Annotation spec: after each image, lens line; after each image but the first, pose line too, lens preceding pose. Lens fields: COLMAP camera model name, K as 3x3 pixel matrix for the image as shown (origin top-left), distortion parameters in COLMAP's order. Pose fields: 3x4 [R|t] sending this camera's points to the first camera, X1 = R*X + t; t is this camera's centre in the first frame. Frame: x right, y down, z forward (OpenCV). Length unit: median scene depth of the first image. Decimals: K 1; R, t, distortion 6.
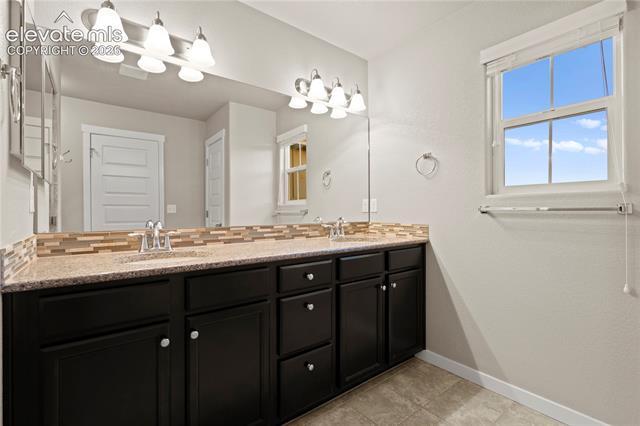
lens RADIAL K [[287.5, 0, 320.0], [0, 287.5, 213.0], [0, 0, 1]] dist [-0.000540, 0.000082]
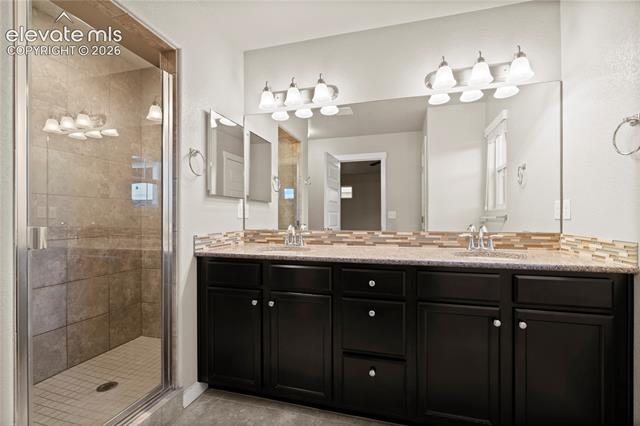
lens RADIAL K [[288.4, 0, 330.4], [0, 288.4, 217.8], [0, 0, 1]] dist [-0.002630, -0.000169]
pose [[0.611041, 0.004962, -0.791583, 0.459374], [-0.003829, 0.999987, 0.003312, -0.007451], [0.791590, 0.001007, 0.611052, 0.181953]]
